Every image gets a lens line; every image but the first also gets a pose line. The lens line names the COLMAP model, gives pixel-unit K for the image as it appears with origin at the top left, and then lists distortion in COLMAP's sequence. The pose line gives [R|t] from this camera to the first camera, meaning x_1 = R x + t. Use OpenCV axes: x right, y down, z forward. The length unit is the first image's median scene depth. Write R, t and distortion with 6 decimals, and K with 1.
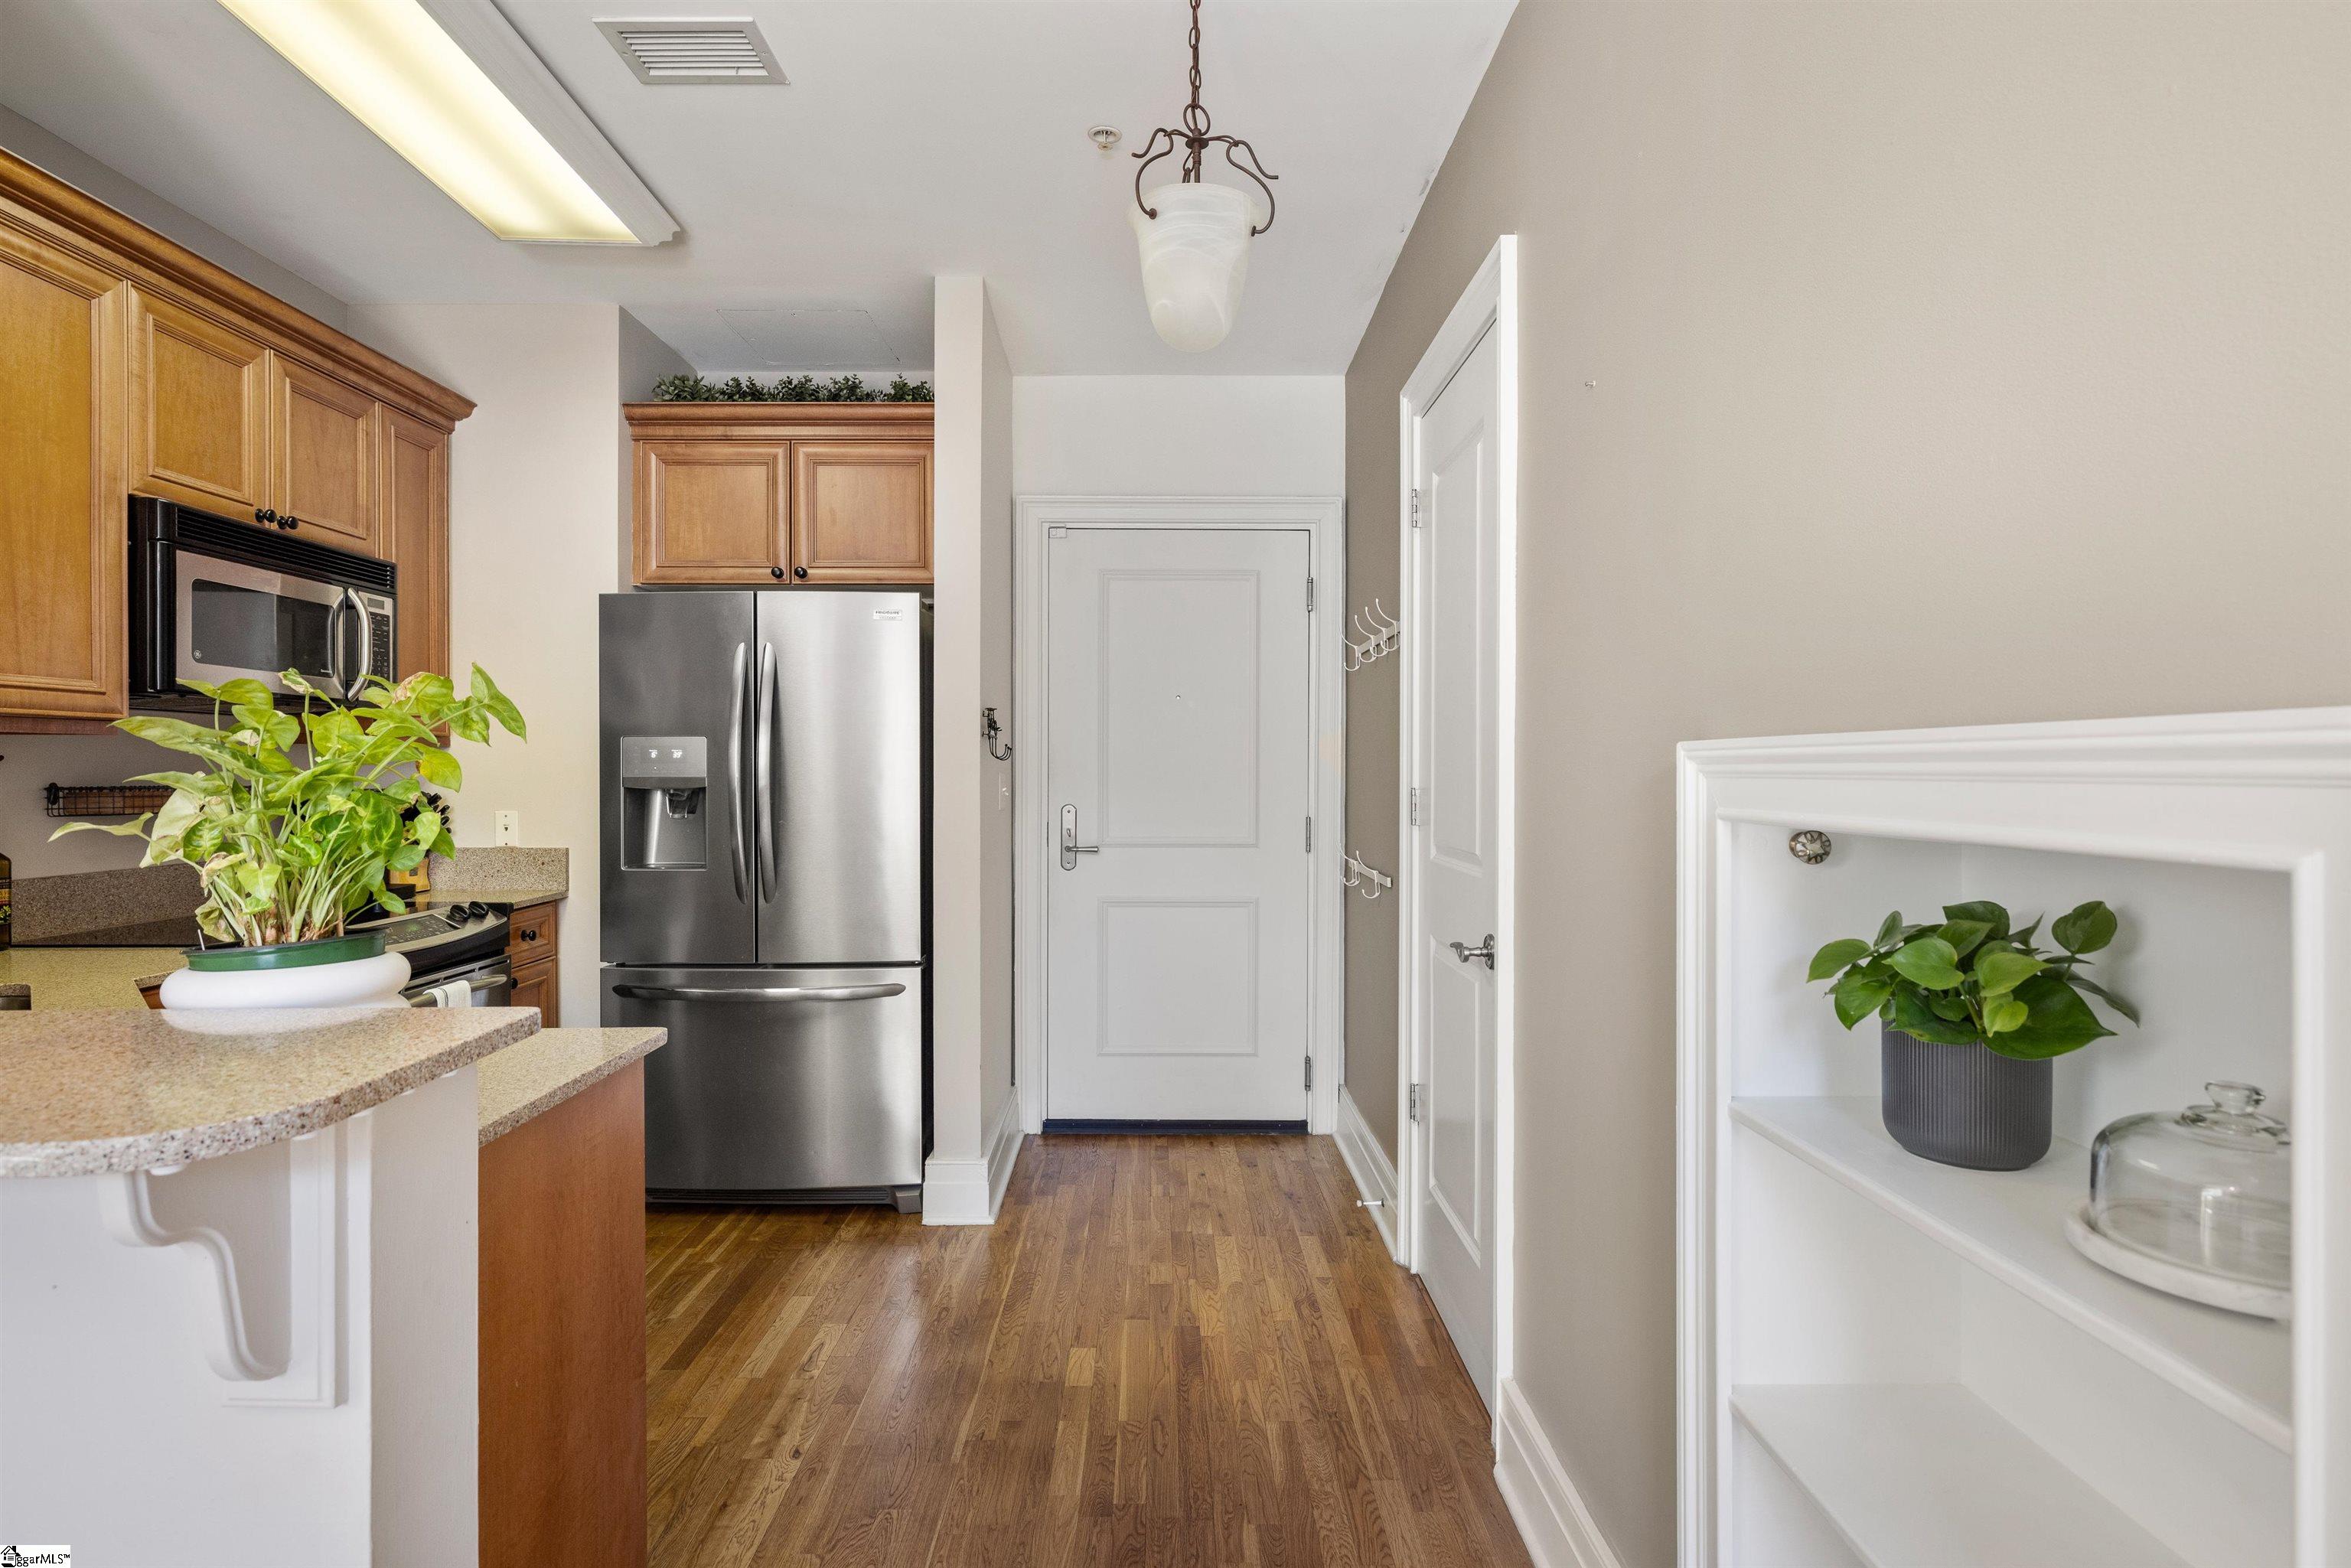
lens RADIAL K [[1162.0, 0, 1149.8], [0, 1162.0, 784.6], [0, 0, 1]] dist [-0.000864, 0.000500]
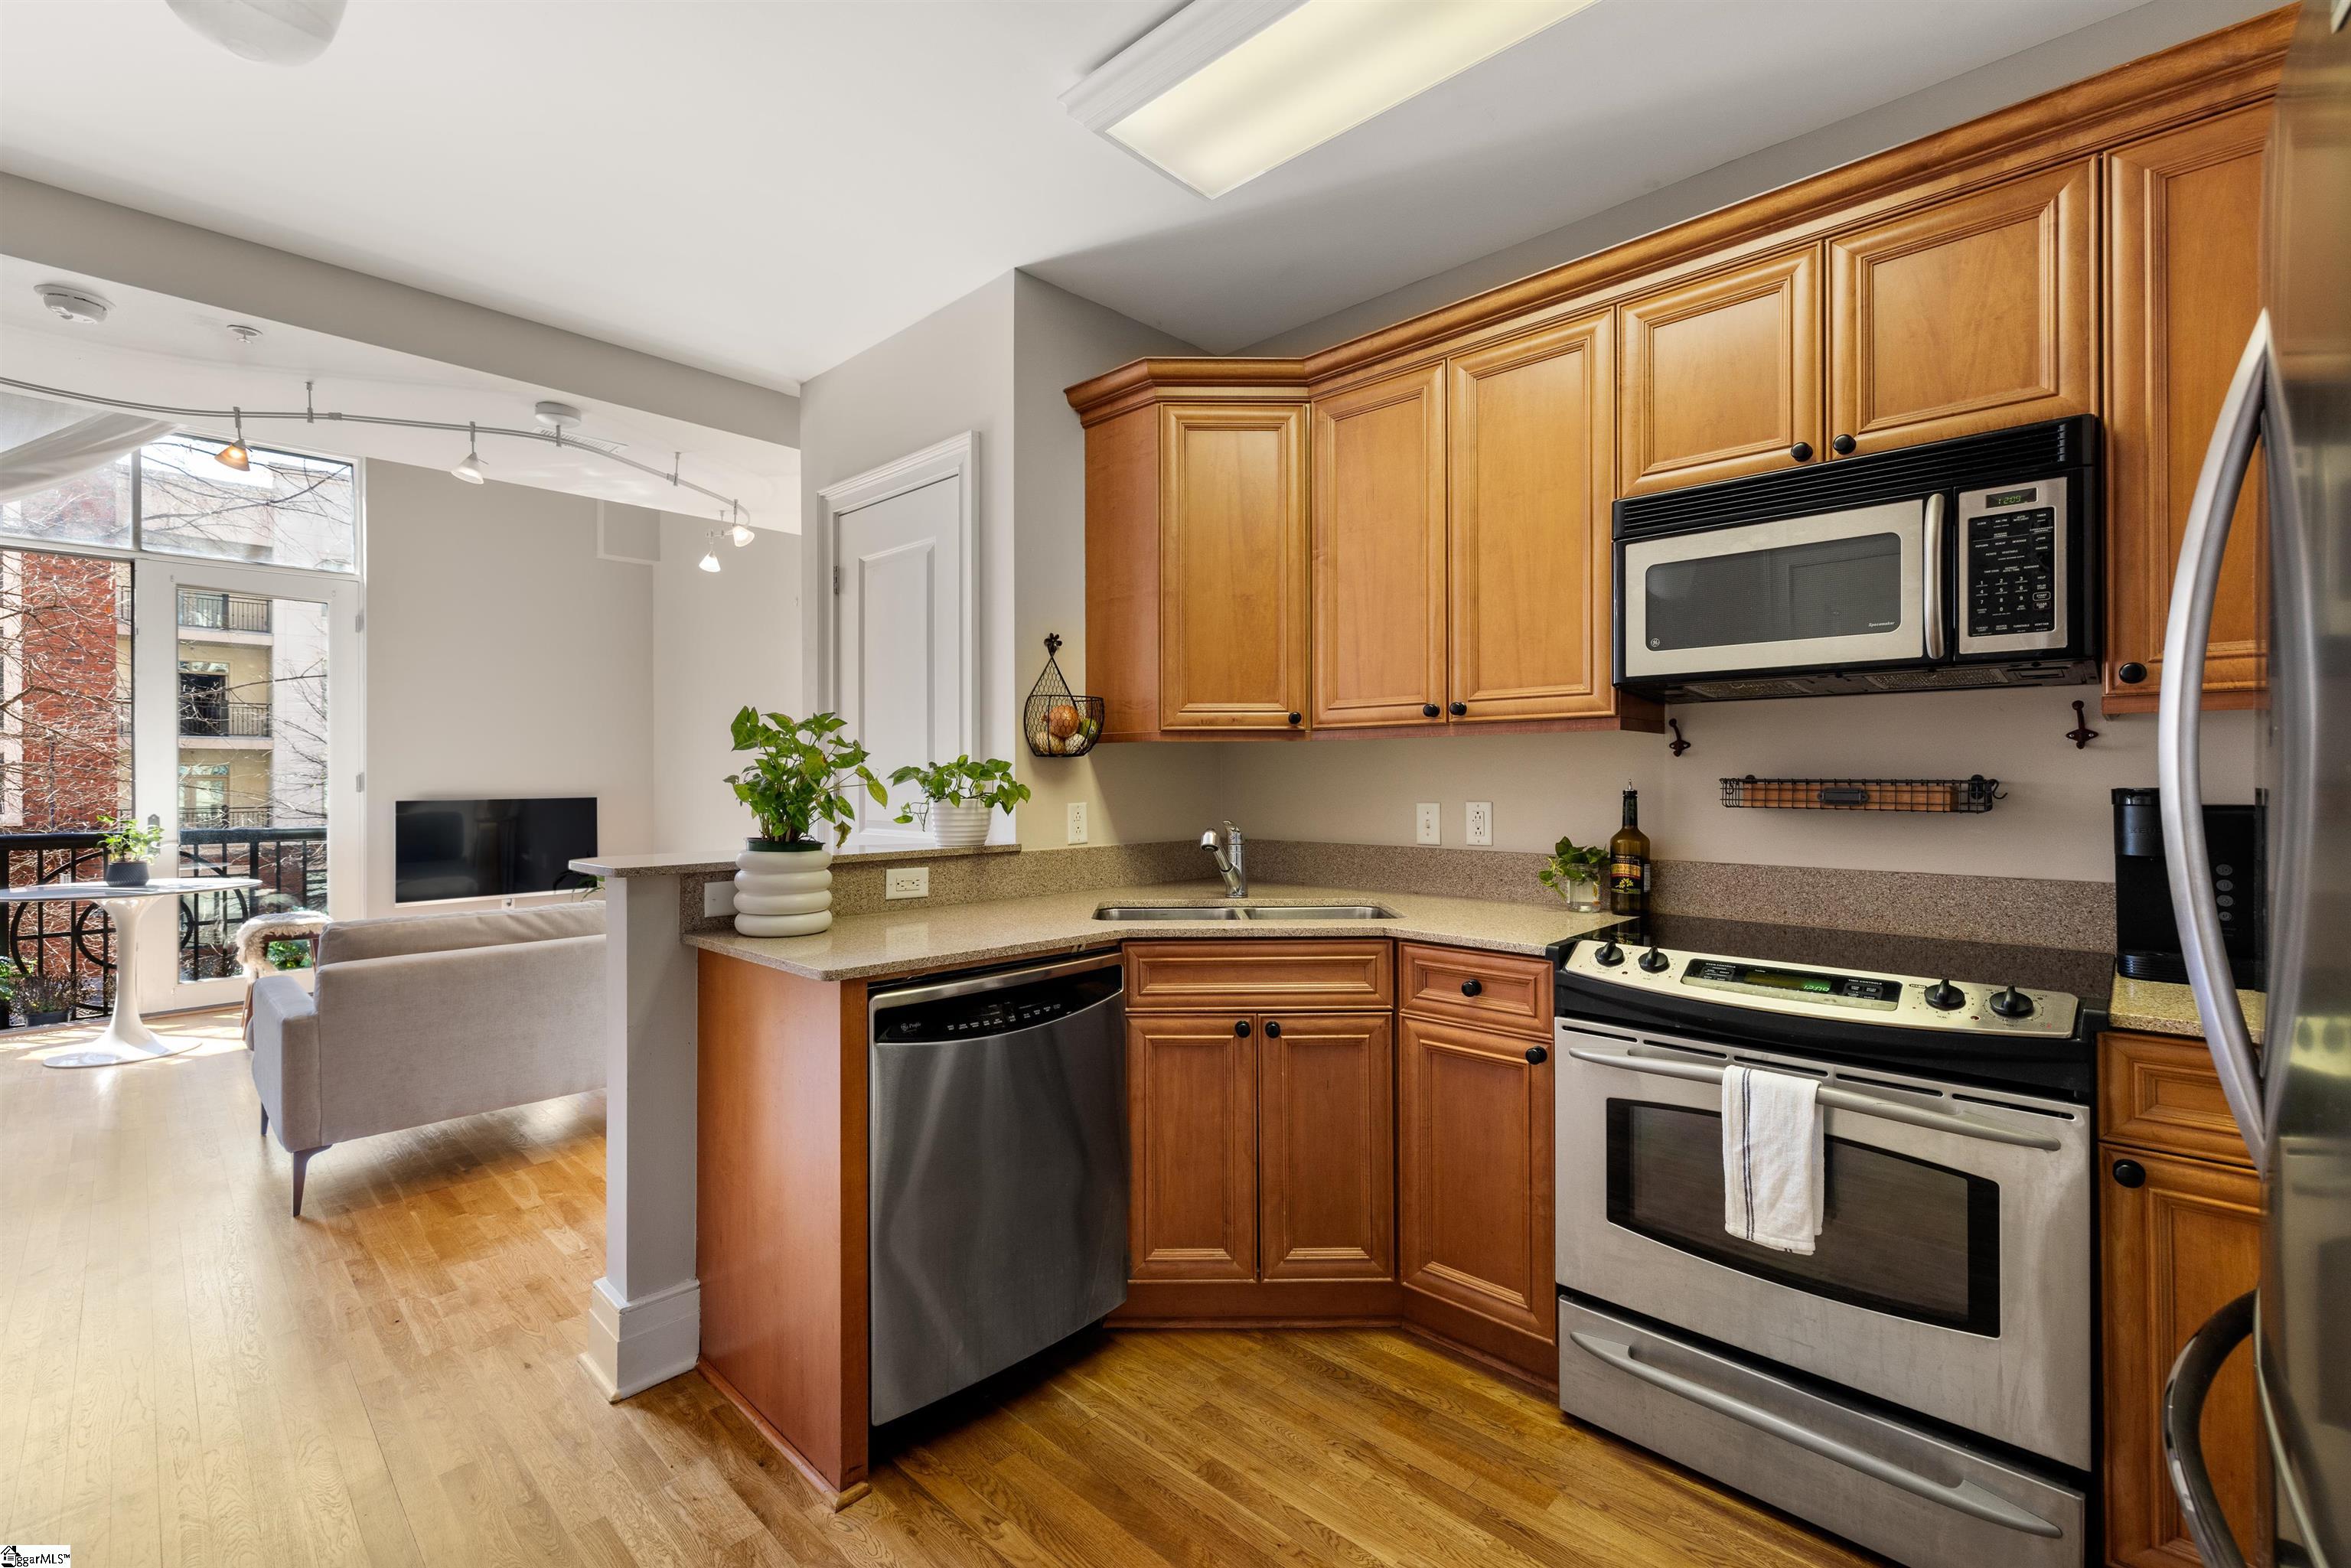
lens RADIAL K [[992.3, 0, 1178.1], [0, 992.3, 773.4], [0, 0, 1]] dist [0.001040, -0.000167]
pose [[-0.679346, -0.002314, -0.733814, 0.049680], [-0.006109, 0.999978, 0.002503, -0.001924], [0.733793, 0.006183, -0.679345, 1.028458]]
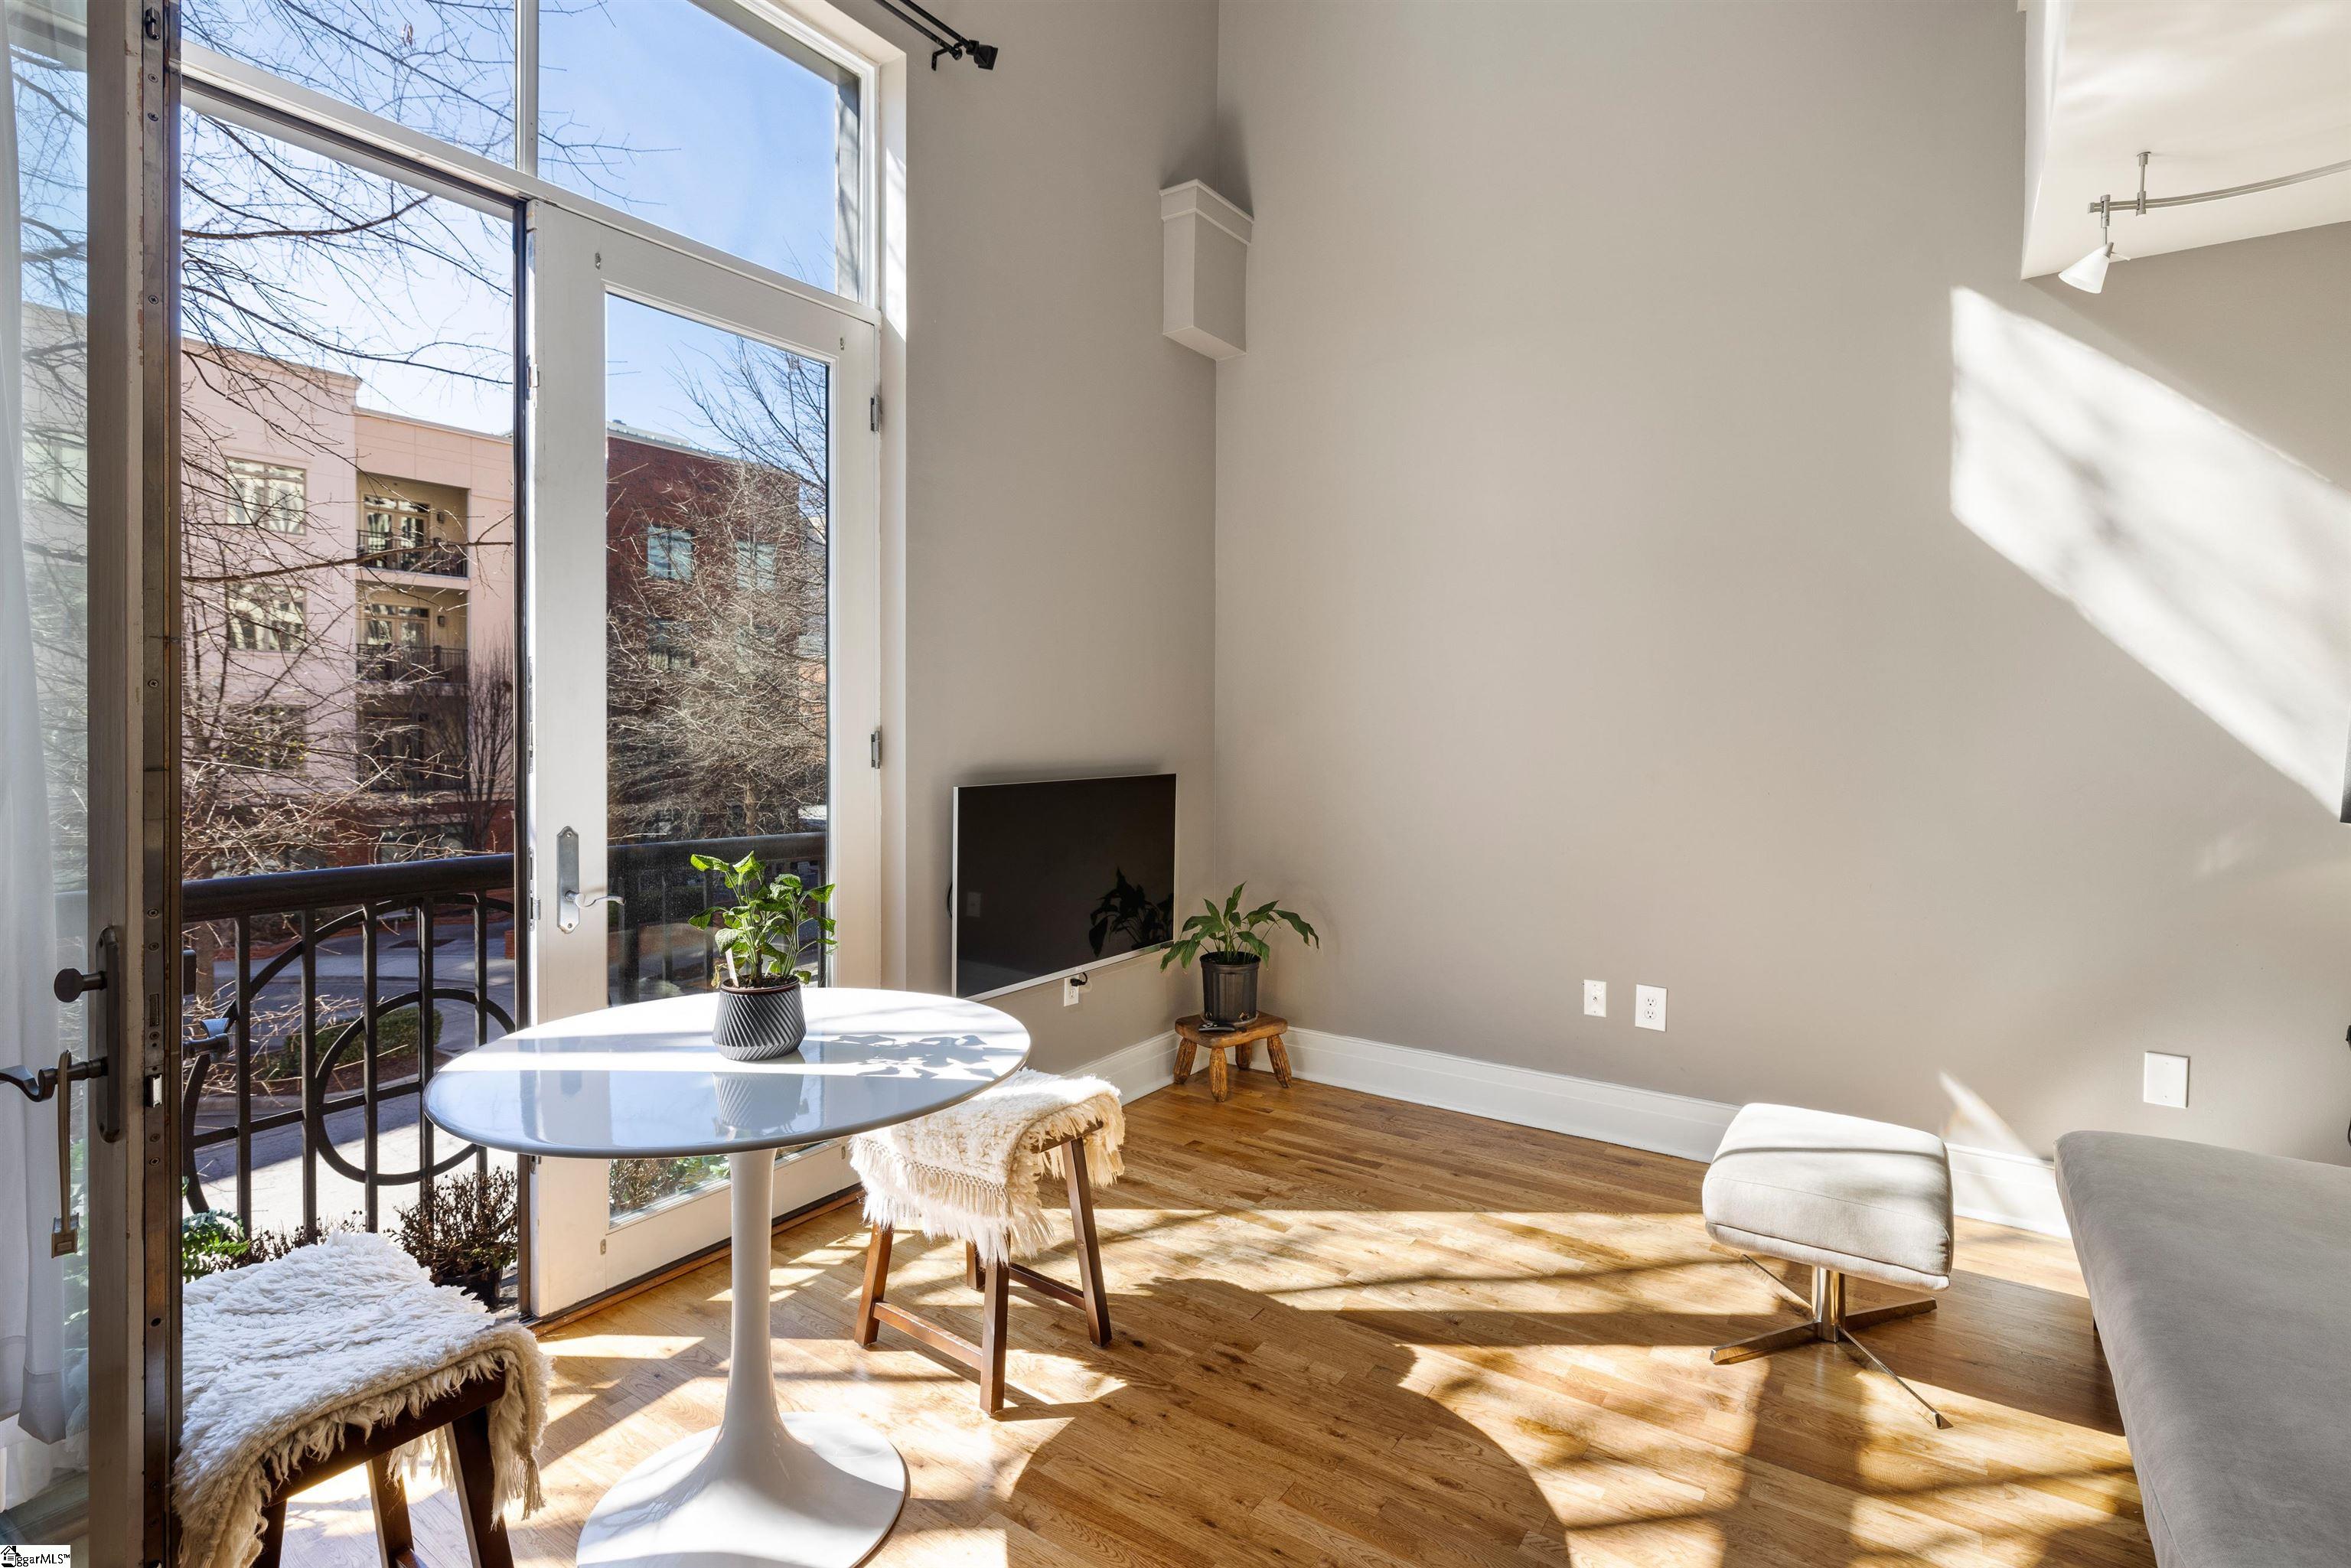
lens RADIAL K [[1112.2, 0, 1170.2], [0, 1112.2, 736.8], [0, 0, 1]] dist [-0.004318, -0.000579]
pose [[-0.556112, 0.003747, -0.831099, 0.410495], [-0.012420, 0.999841, 0.012818, 0.002648], [0.831015, 0.017450, -0.555976, -0.619634]]
